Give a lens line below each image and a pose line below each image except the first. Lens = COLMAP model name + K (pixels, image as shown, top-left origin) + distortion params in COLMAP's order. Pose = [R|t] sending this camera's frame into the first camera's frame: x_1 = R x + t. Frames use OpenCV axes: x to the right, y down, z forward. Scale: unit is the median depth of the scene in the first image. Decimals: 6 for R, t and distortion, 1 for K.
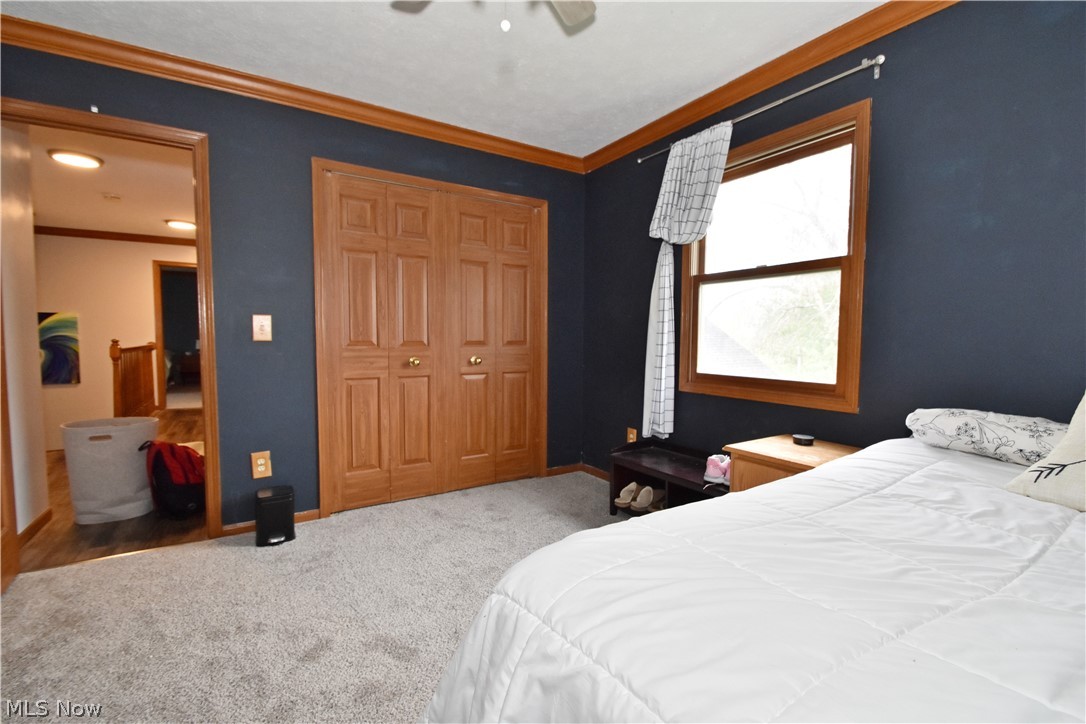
lens RADIAL K [[480.1, 0, 546.5], [0, 480.1, 365.3], [0, 0, 1]] dist [0.001004, -0.000032]
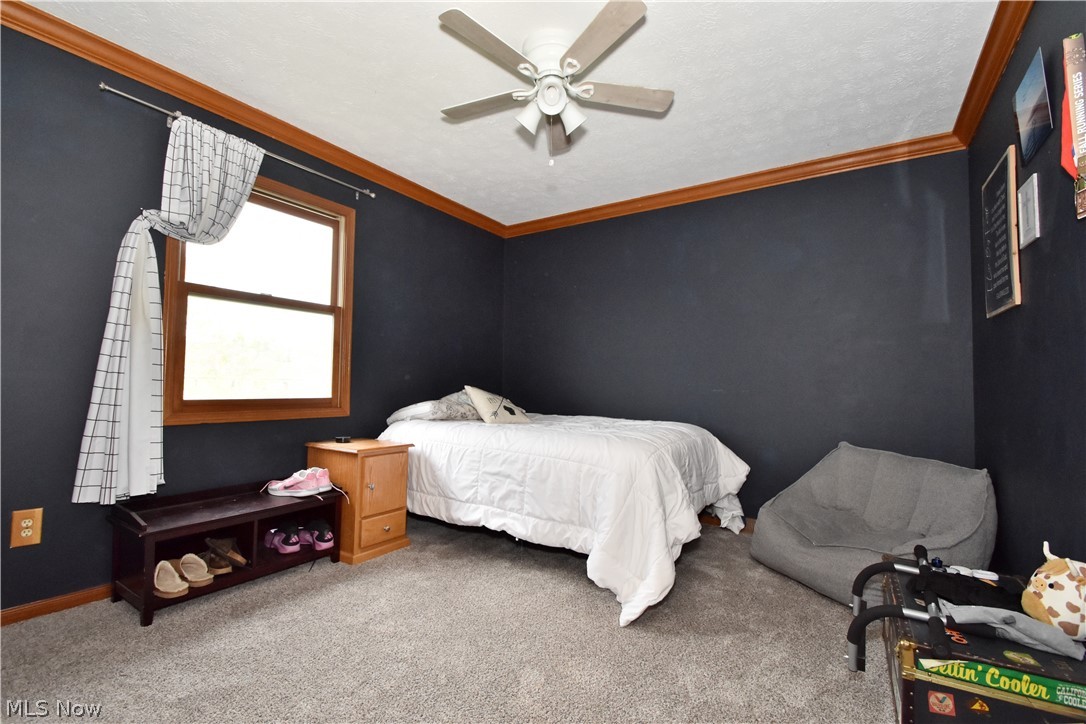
lens RADIAL K [[480.1, 0, 546.5], [0, 480.1, 365.3], [0, 0, 1]] dist [0.001004, -0.000032]
pose [[-0.419334, 0.029059, 0.907367, -0.779288], [0.045118, 0.998920, -0.011140, -0.007936], [-0.906710, 0.036267, -0.420192, 0.887280]]
